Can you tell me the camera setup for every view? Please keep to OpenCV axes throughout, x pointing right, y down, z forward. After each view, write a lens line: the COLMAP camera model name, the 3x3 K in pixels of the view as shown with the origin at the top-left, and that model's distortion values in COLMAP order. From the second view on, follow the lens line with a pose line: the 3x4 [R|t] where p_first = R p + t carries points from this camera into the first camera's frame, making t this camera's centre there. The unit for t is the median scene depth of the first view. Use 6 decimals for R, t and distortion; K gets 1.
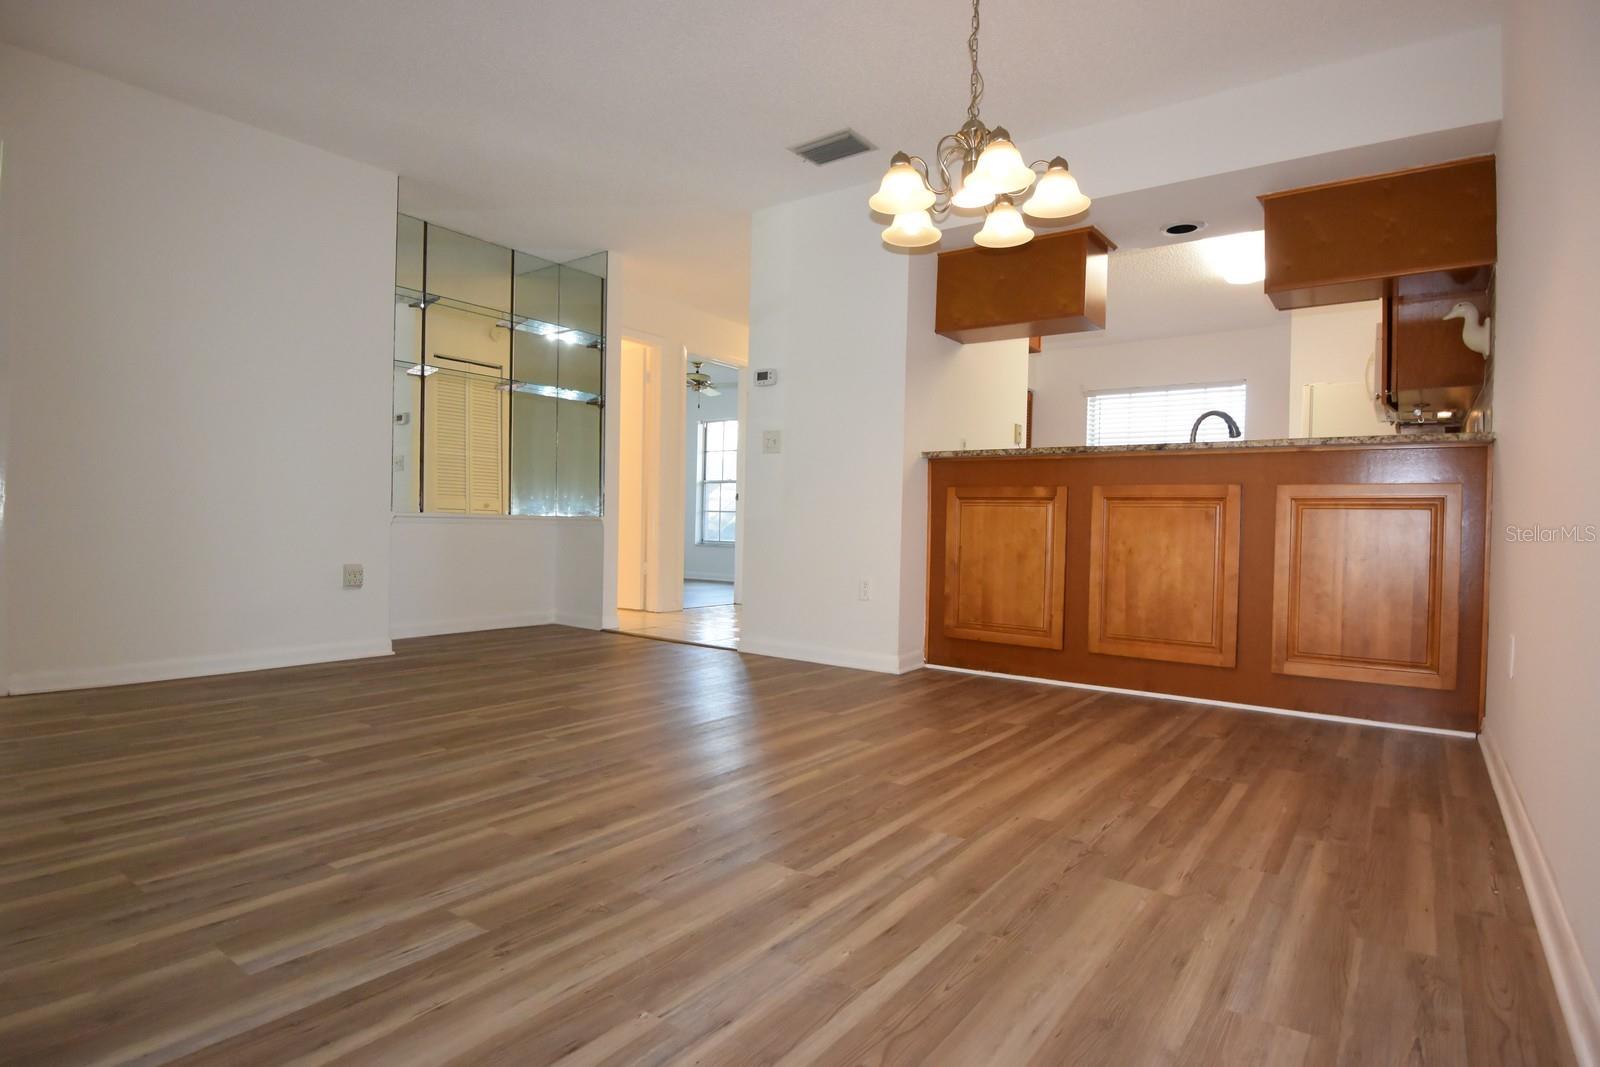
lens RADIAL K [[842.4, 0, 806.2], [0, 842.4, 539.8], [0, 0, 1]] dist [-0.025537, -0.001553]
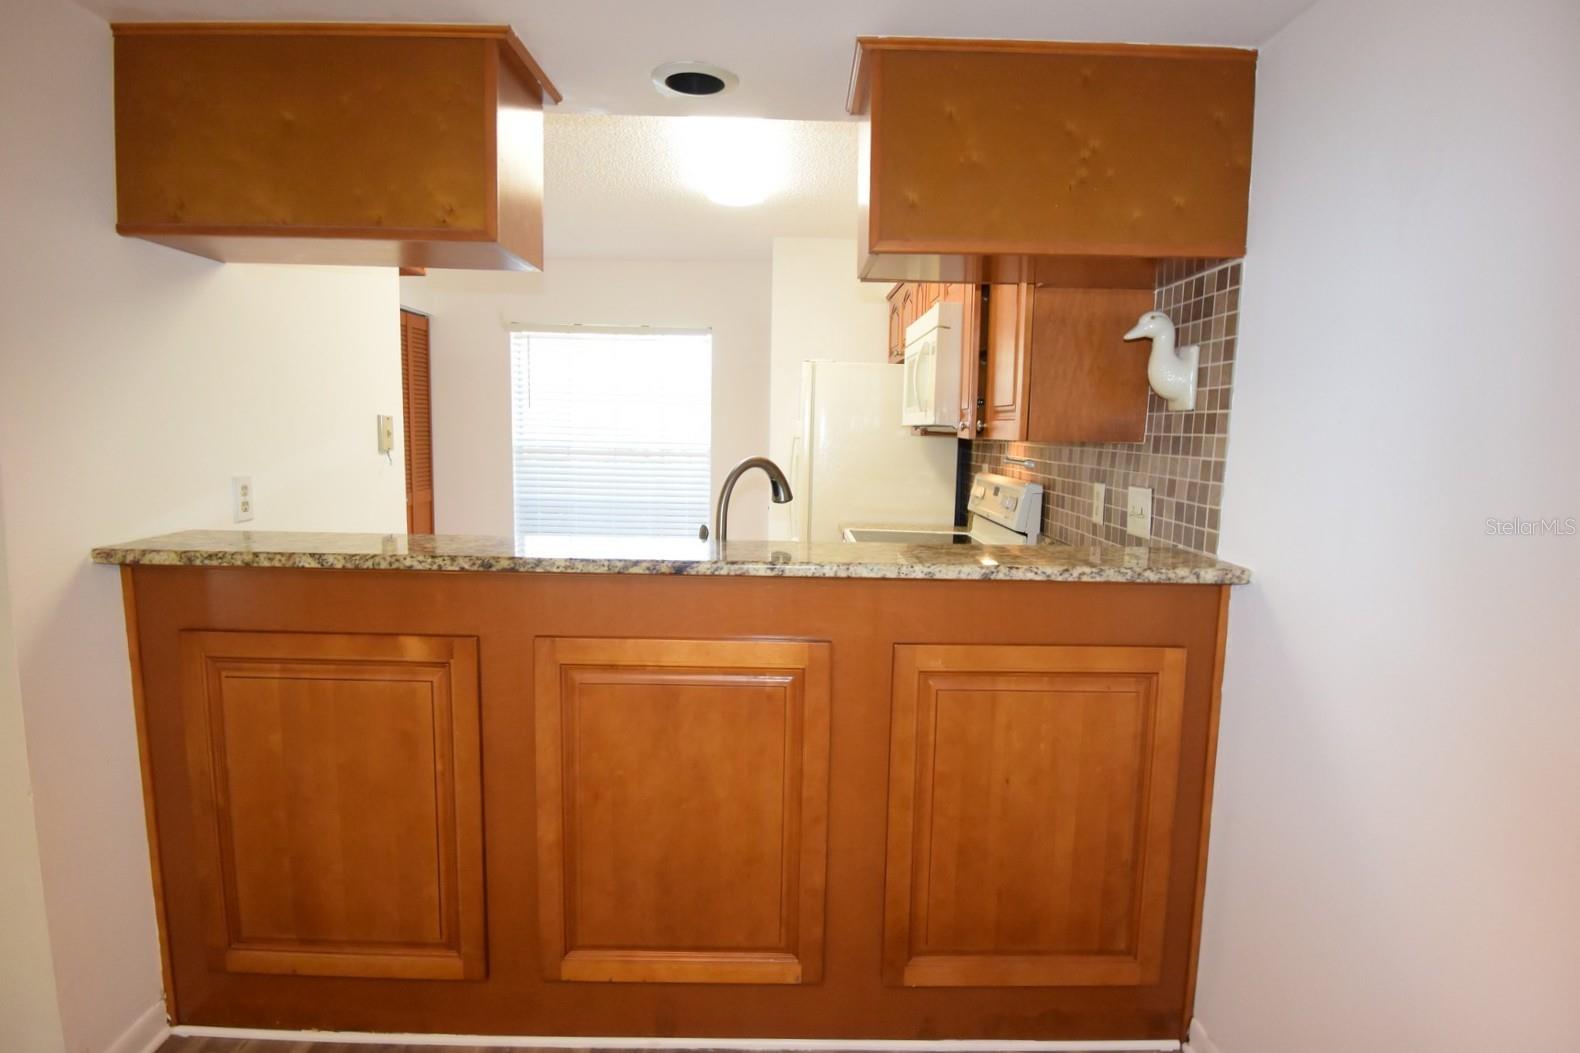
lens RADIAL K [[839.2, 0, 801.2], [0, 839.2, 532.7], [0, 0, 1]] dist [-0.017699, -0.000912]
pose [[0.796479, -0.079207, 0.599456, 0.234839], [0.008140, 0.992698, 0.120352, -0.213651], [-0.604611, -0.090978, 0.791308, 0.691929]]
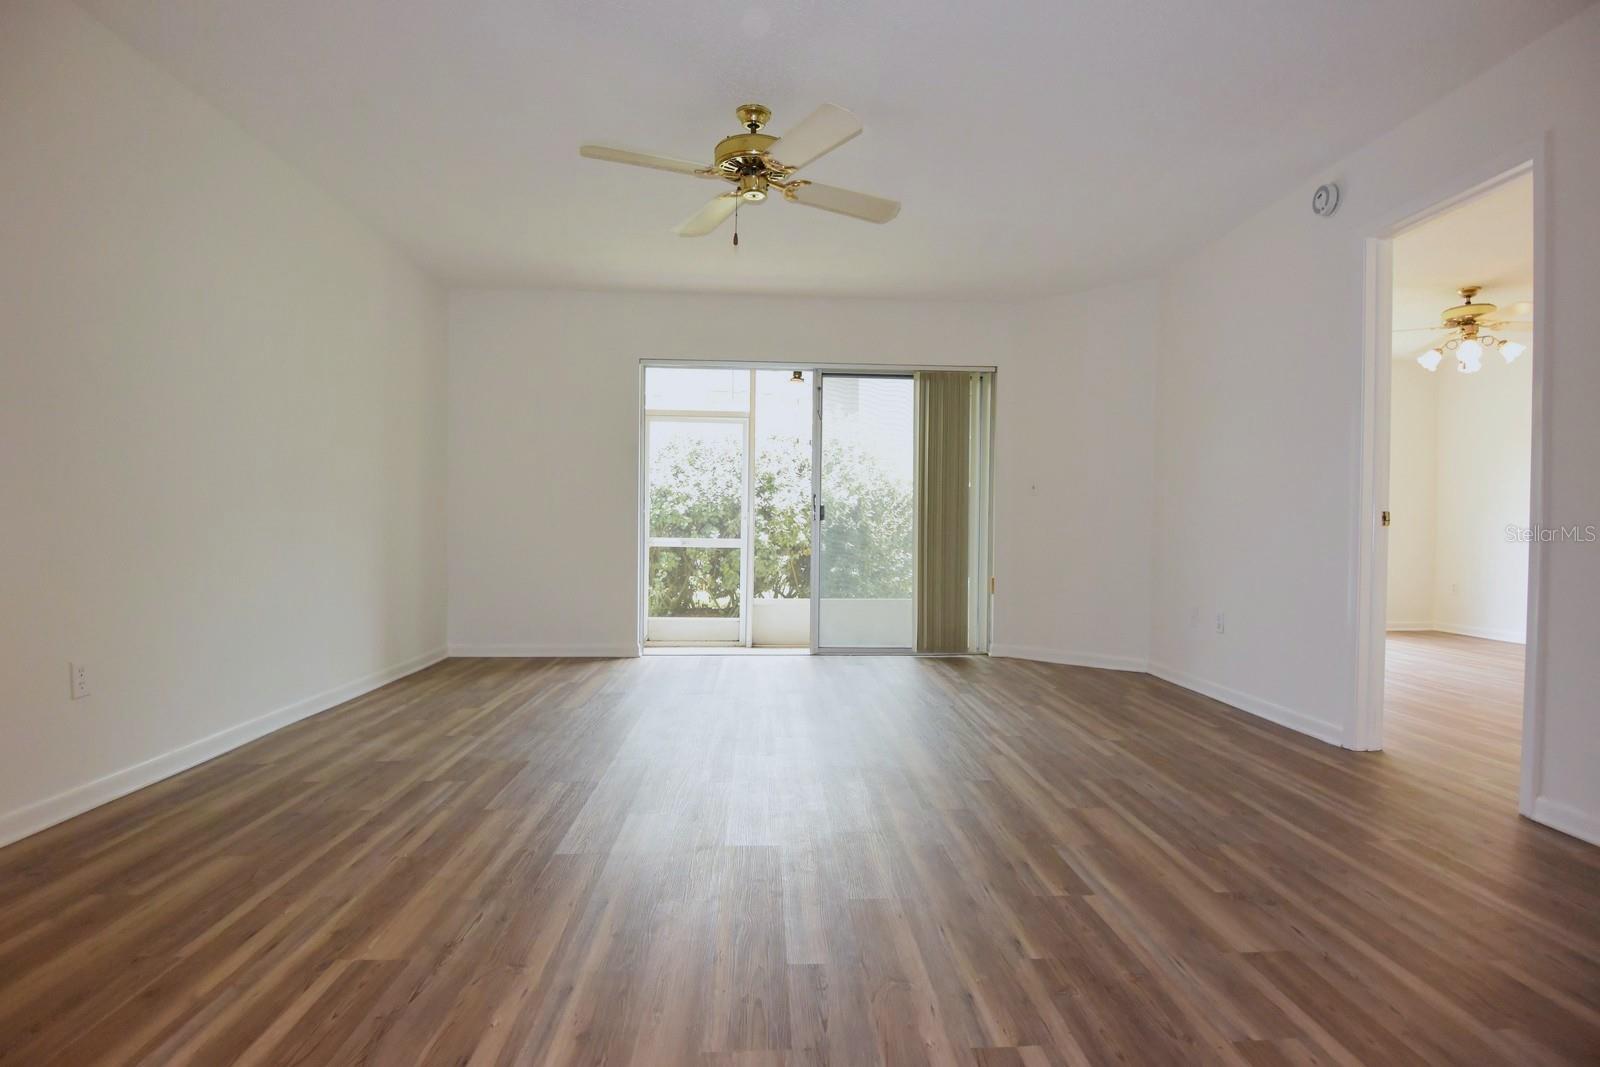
lens RADIAL K [[844.4, 0, 805.4], [0, 844.4, 536.5], [0, 0, 1]] dist [0.002971, -0.027652]
pose [[-0.774619, -0.022448, -0.632029, 0.123266], [-0.038672, 0.999181, 0.011908, -0.075095], [0.631244, 0.033666, -0.774853, 1.175570]]
